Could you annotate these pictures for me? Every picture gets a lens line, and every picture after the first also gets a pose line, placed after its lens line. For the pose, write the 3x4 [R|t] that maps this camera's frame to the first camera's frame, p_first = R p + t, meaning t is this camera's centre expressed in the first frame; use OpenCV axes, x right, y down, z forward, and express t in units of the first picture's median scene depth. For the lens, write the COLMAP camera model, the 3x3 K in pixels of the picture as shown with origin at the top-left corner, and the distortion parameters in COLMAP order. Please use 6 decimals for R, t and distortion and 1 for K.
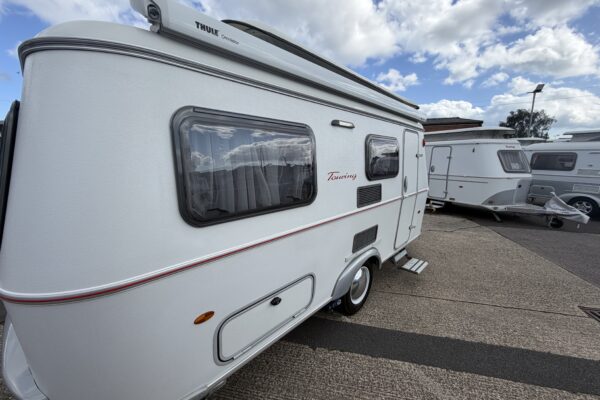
lens RADIAL K [[241.3, 0, 300.0], [0, 241.3, 200.0], [0, 0, 1]] dist [-0.000933, -0.000036]
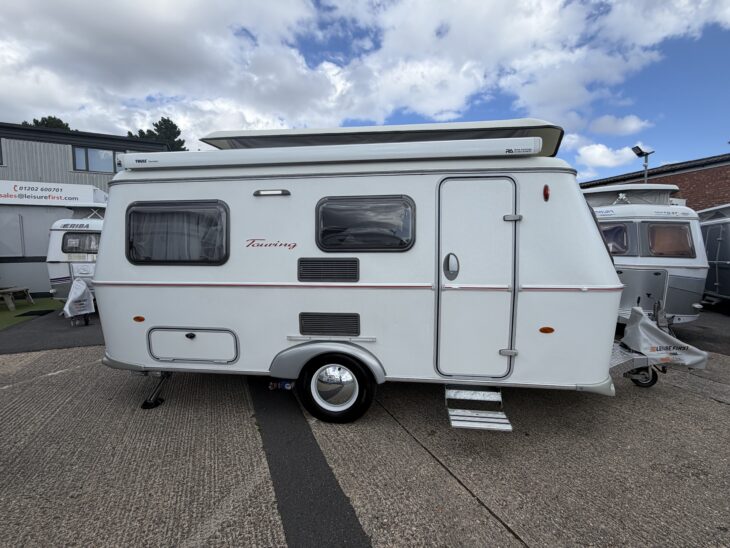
lens RADIAL K [[338.8, 0, 365.0], [0, 338.8, 274.0], [0, 0, 1]] dist [0.001041, 0.000026]
pose [[0.576872, 0.053497, -0.815081, 1.452474], [-0.134441, 0.990463, -0.030142, 0.012273], [0.805695, 0.126968, 0.578563, 0.493732]]
